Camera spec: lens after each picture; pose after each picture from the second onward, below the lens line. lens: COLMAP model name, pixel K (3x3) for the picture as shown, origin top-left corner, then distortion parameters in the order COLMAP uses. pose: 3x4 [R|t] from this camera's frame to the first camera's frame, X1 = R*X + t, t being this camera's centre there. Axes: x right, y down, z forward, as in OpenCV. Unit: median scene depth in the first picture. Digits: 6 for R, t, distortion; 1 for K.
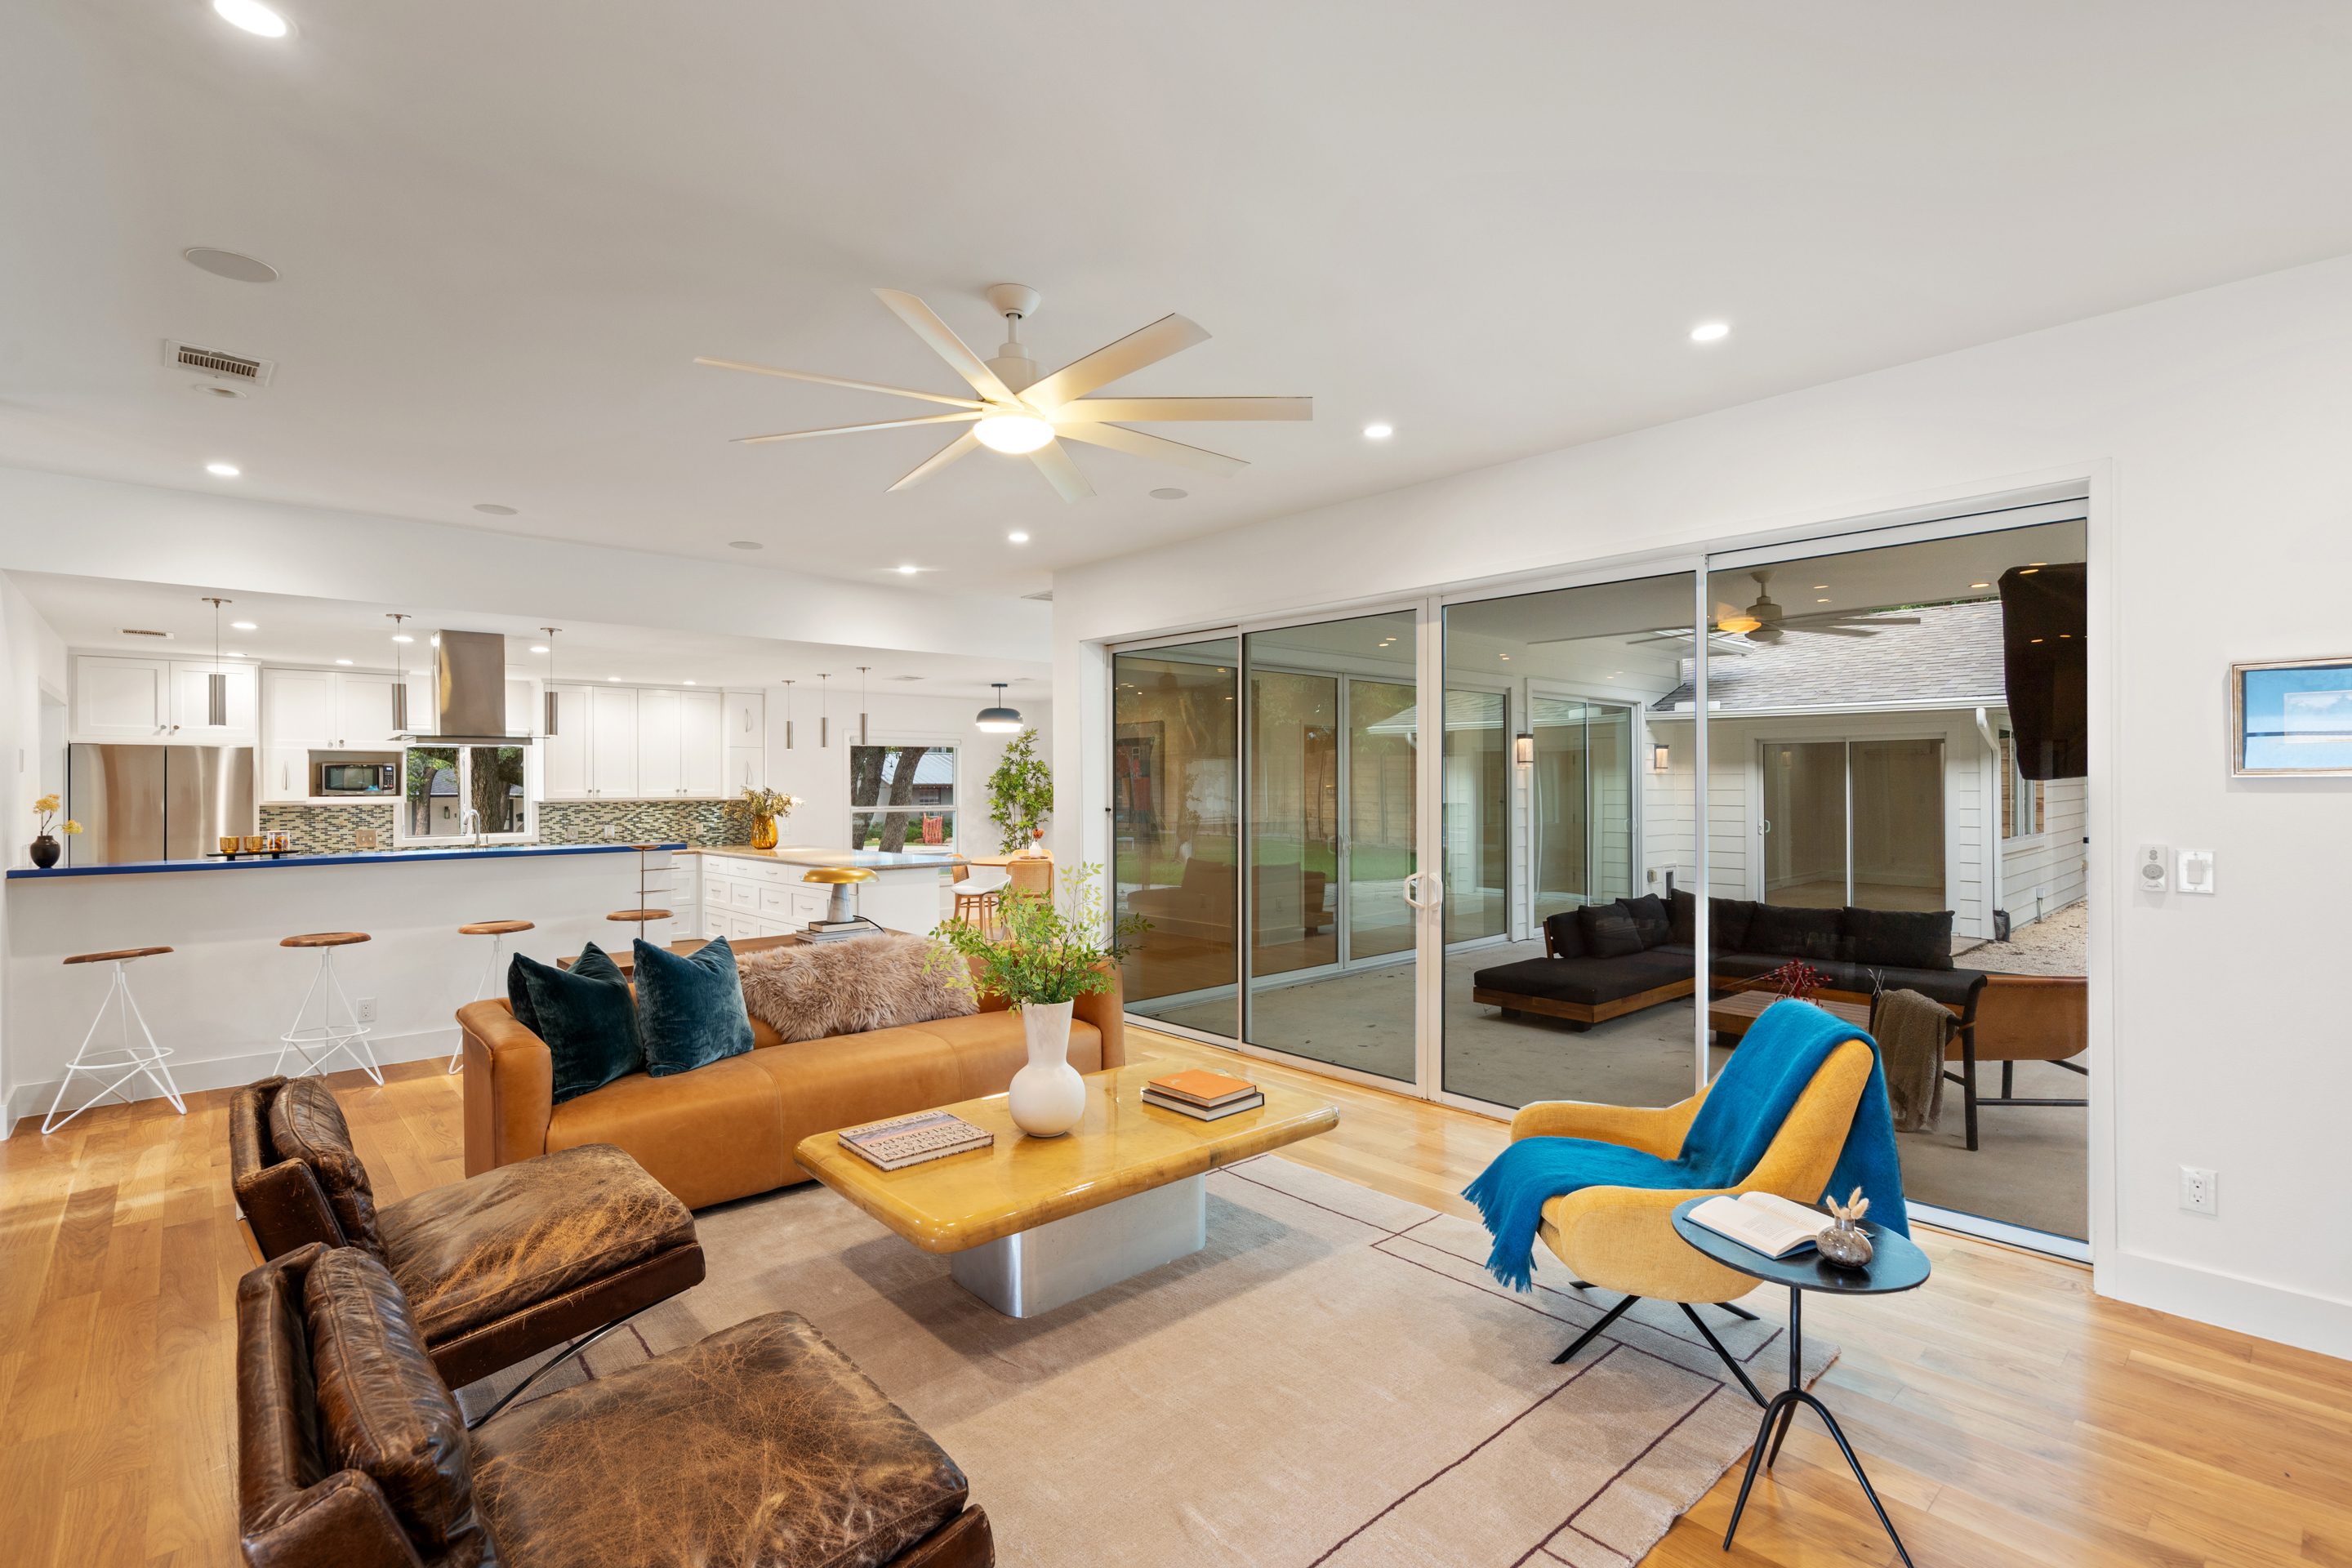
lens RADIAL K [[1078.3, 0, 1172.8], [0, 1078.3, 786.9], [0, 0, 1]] dist [-0.004625, 0.001263]
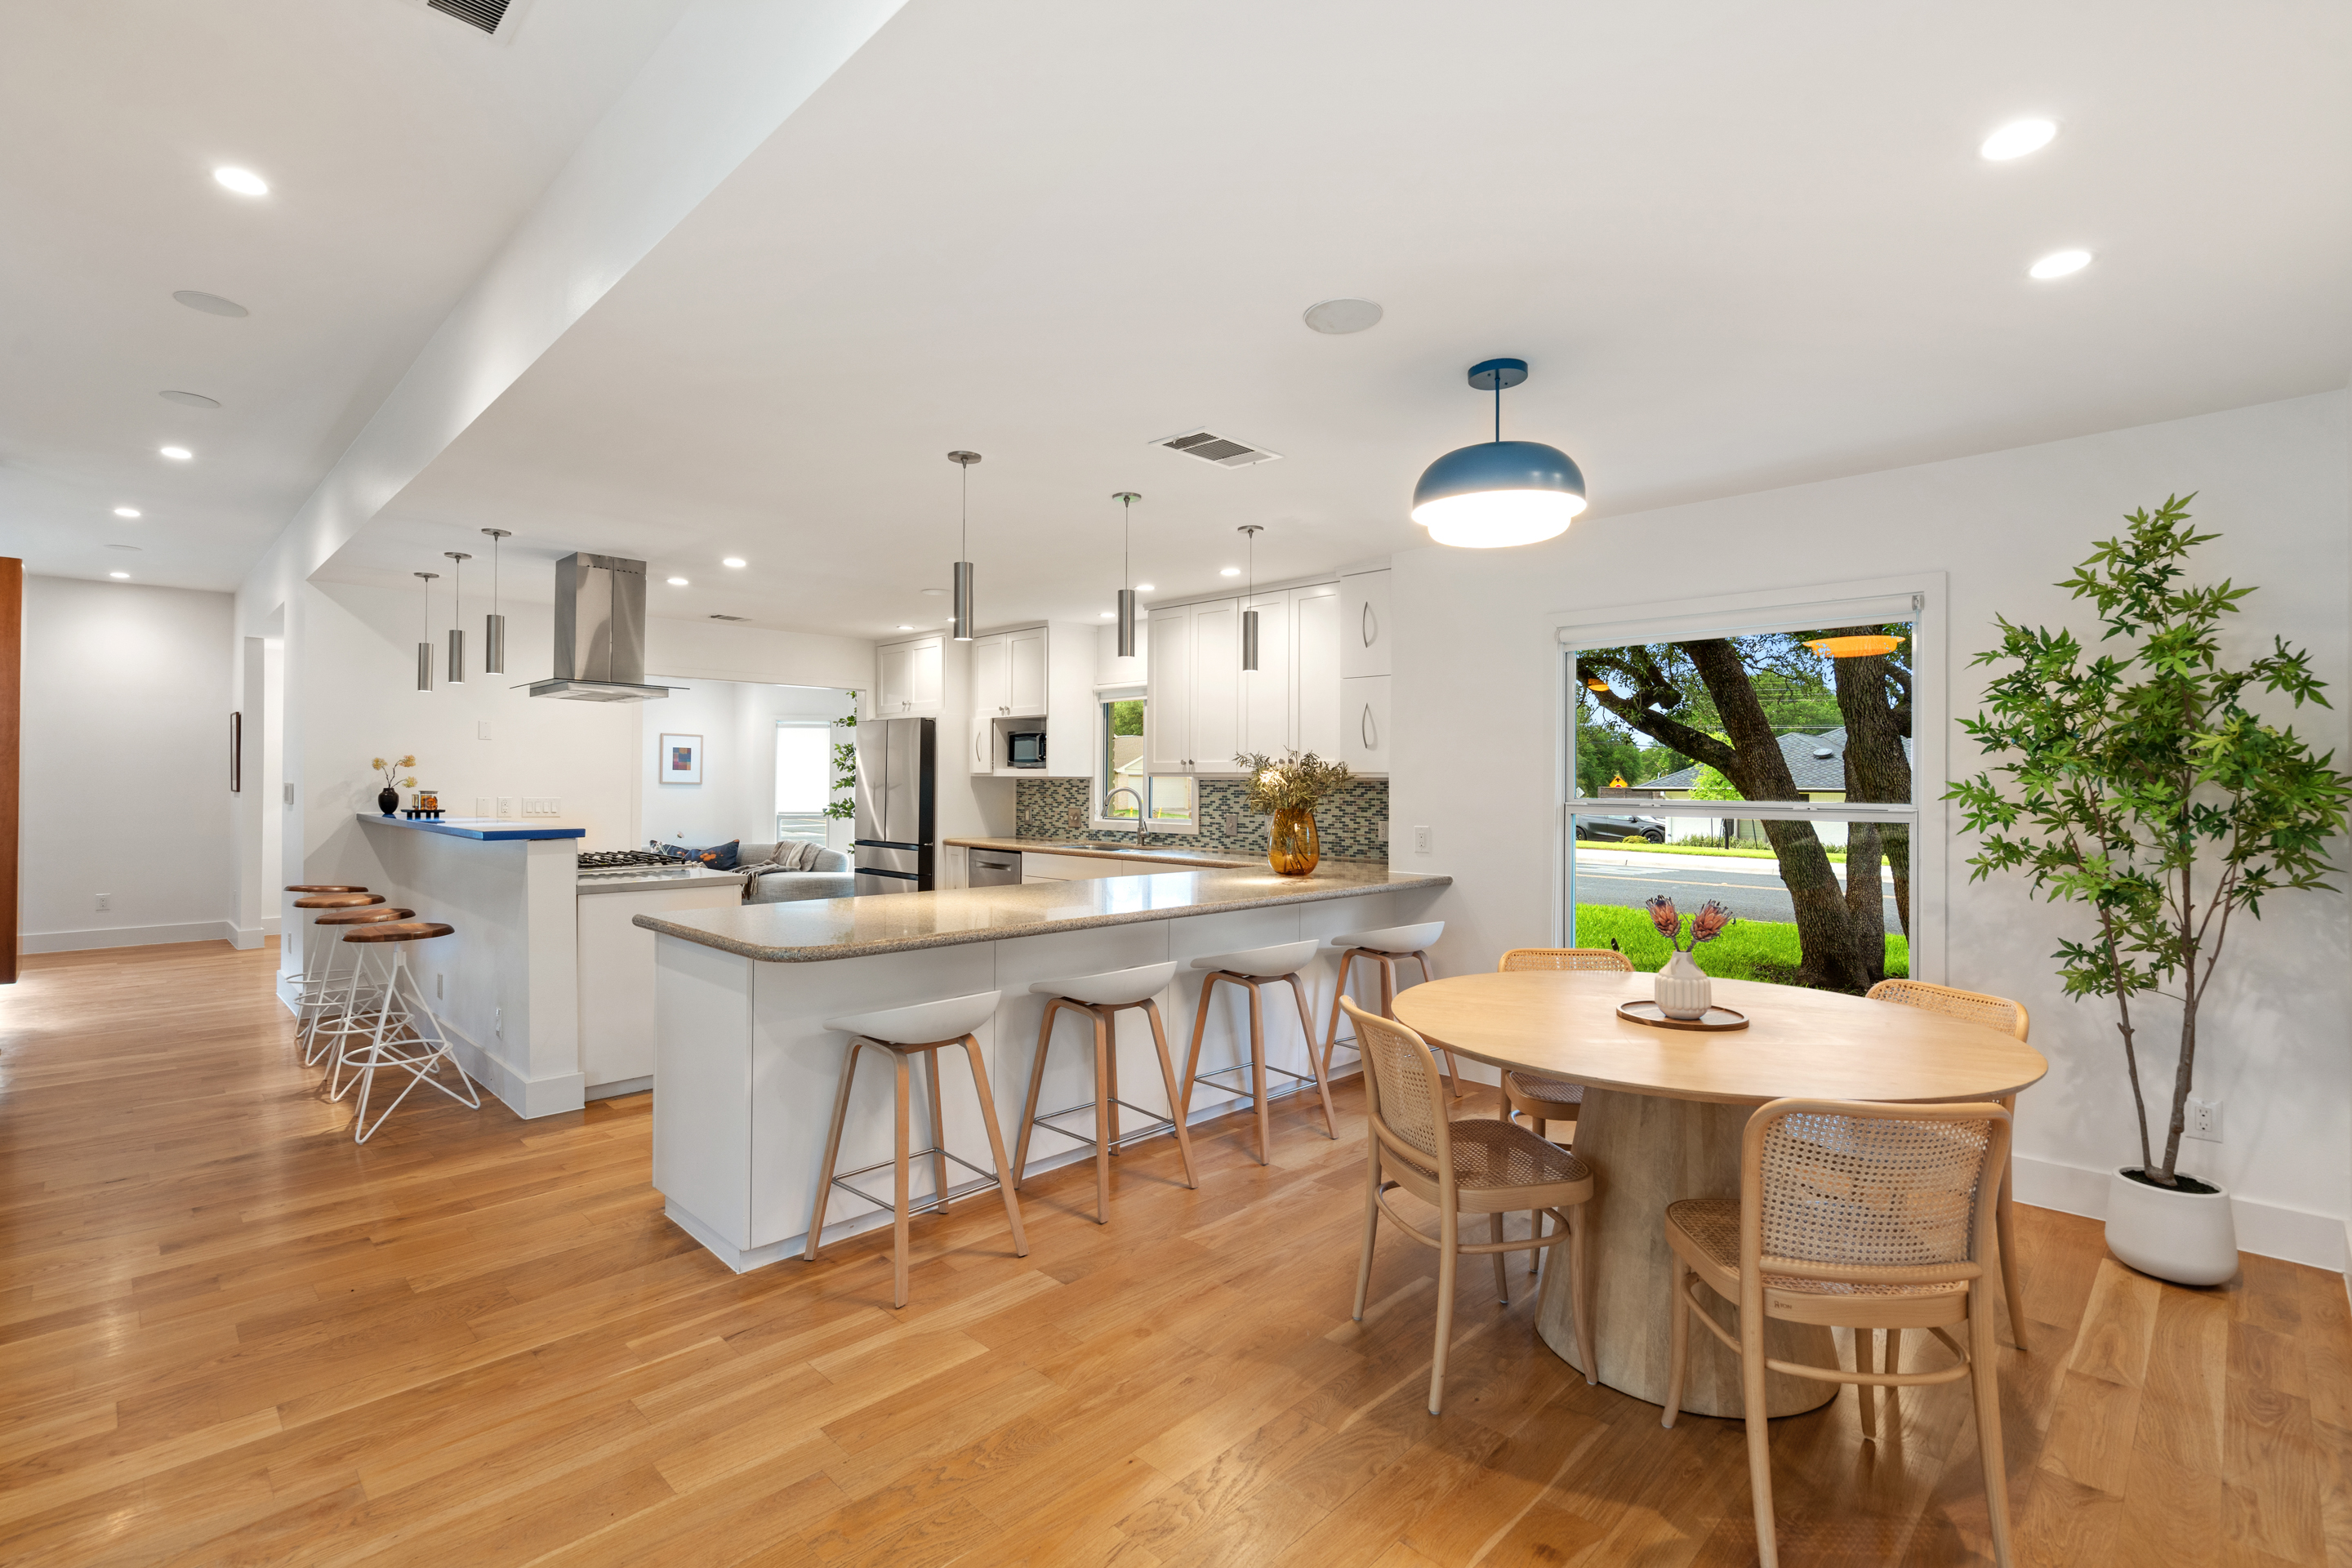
lens RADIAL K [[1078.3, 0, 1166.4], [0, 1078.3, 773.3], [0, 0, 1]] dist [-0.004625, 0.001263]
pose [[0.049883, -0.001691, -0.998754, 0.129529], [-0.007300, 0.999971, -0.002057, 0.012663], [0.998728, 0.007393, 0.049869, 0.977553]]
